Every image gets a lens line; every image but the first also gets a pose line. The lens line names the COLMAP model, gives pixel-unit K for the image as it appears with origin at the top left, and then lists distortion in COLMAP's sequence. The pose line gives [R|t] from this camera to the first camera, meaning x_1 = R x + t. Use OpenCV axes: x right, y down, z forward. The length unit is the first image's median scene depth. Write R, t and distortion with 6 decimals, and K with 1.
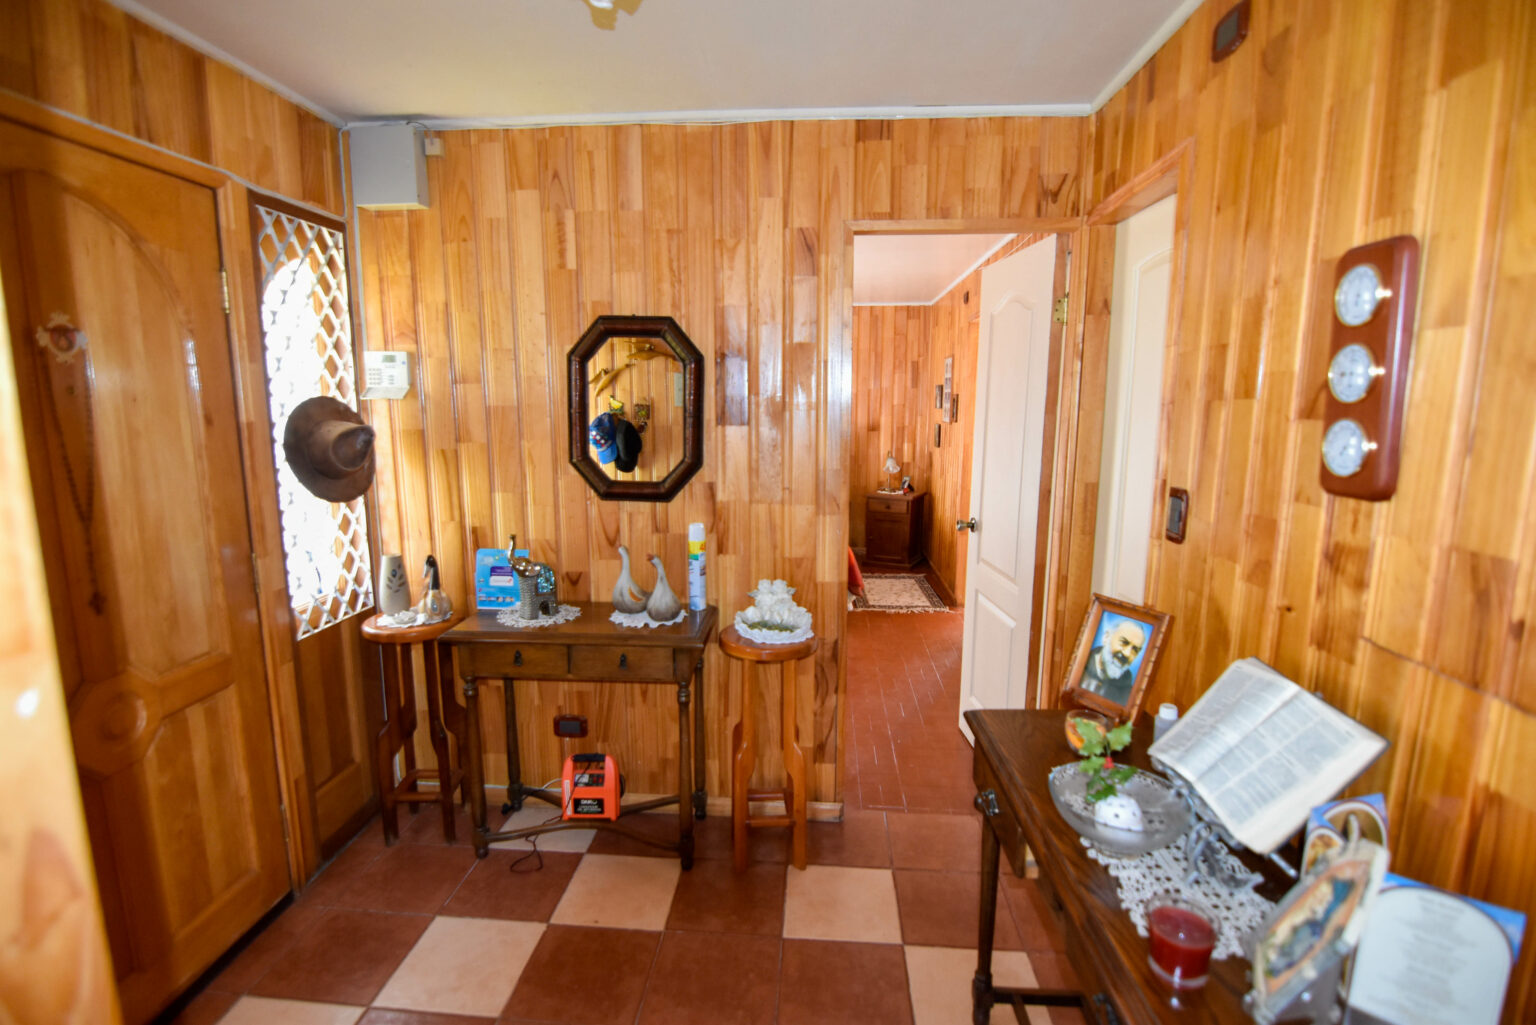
lens RADIAL K [[741.4, 0, 766.5], [0, 741.4, 516.0], [0, 0, 1]] dist [-0.016620, -0.001156]
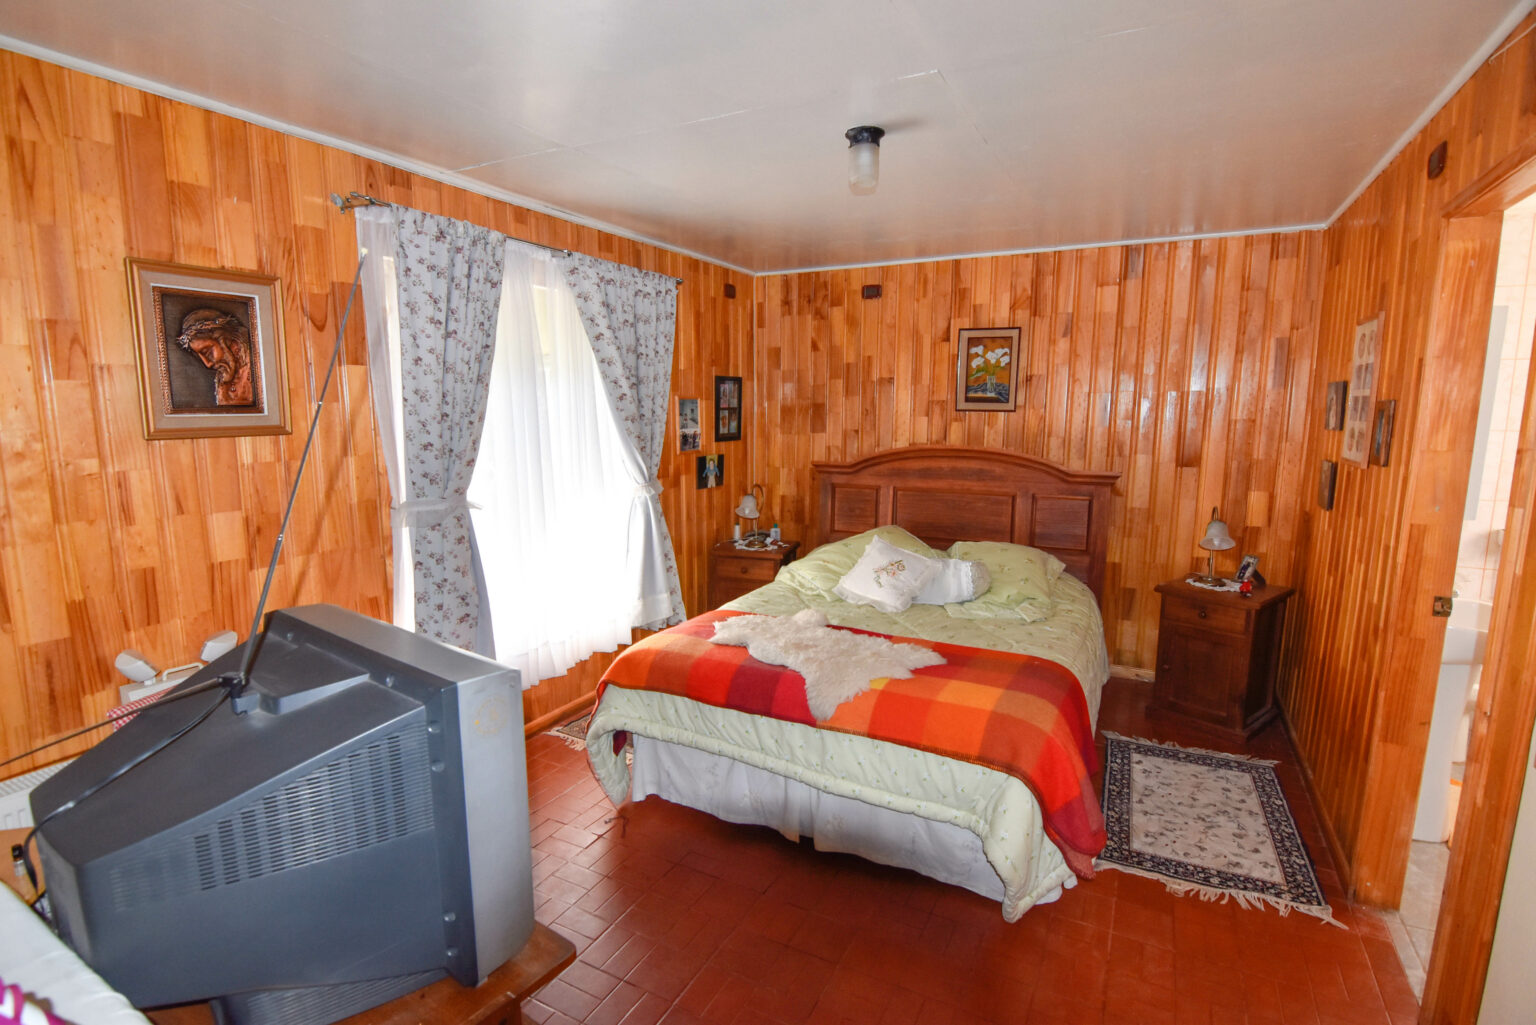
lens RADIAL K [[741.4, 0, 771.7], [0, 741.4, 518.0], [0, 0, 1]] dist [-0.016620, -0.001156]
pose [[0.917450, 0.060343, -0.393248, 0.100216], [-0.063793, 0.997954, 0.004302, -0.075598], [0.392703, 0.021139, 0.919422, 0.477307]]
